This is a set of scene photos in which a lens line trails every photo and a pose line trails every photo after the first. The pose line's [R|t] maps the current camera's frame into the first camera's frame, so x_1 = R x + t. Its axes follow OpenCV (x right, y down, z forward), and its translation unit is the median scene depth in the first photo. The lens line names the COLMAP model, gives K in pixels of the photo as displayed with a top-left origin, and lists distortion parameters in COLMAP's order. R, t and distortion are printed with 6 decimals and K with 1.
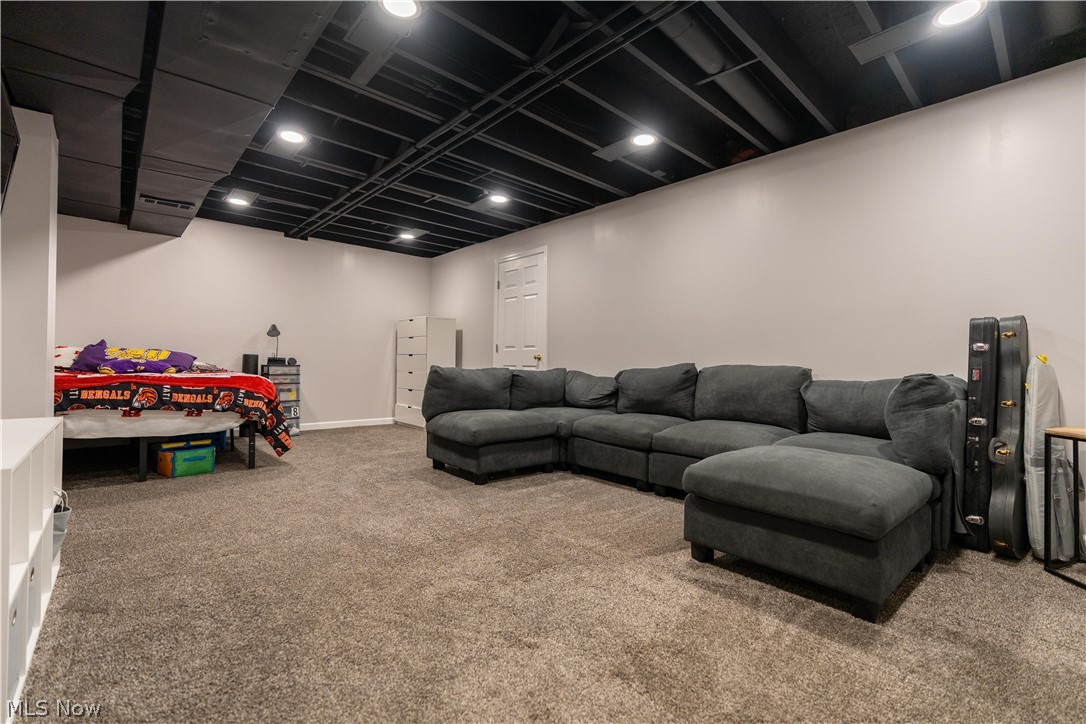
lens RADIAL K [[492.9, 0, 546.3], [0, 492.9, 362.6], [0, 0, 1]] dist [-0.002712, 0.000969]
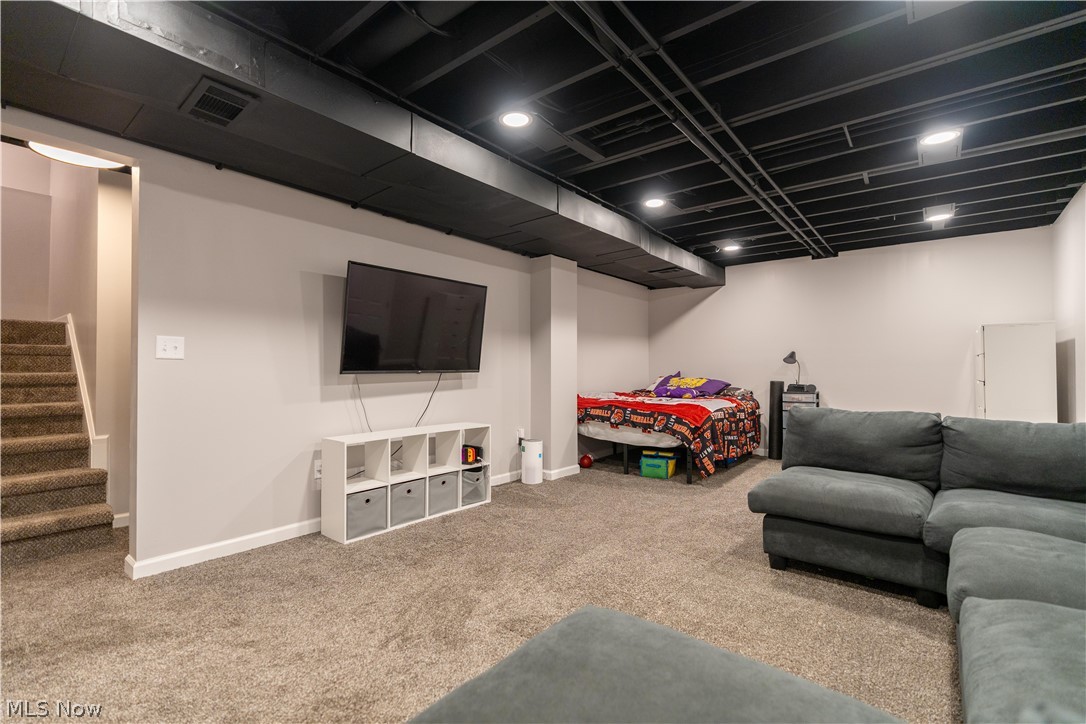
lens RADIAL K [[492.9, 0, 546.3], [0, 492.9, 362.6], [0, 0, 1]] dist [-0.002712, 0.000969]
pose [[0.139760, -0.027711, -0.989798, 0.559209], [0.004903, 0.999615, -0.027294, -0.045197], [0.990173, -0.001038, 0.139842, 0.539696]]
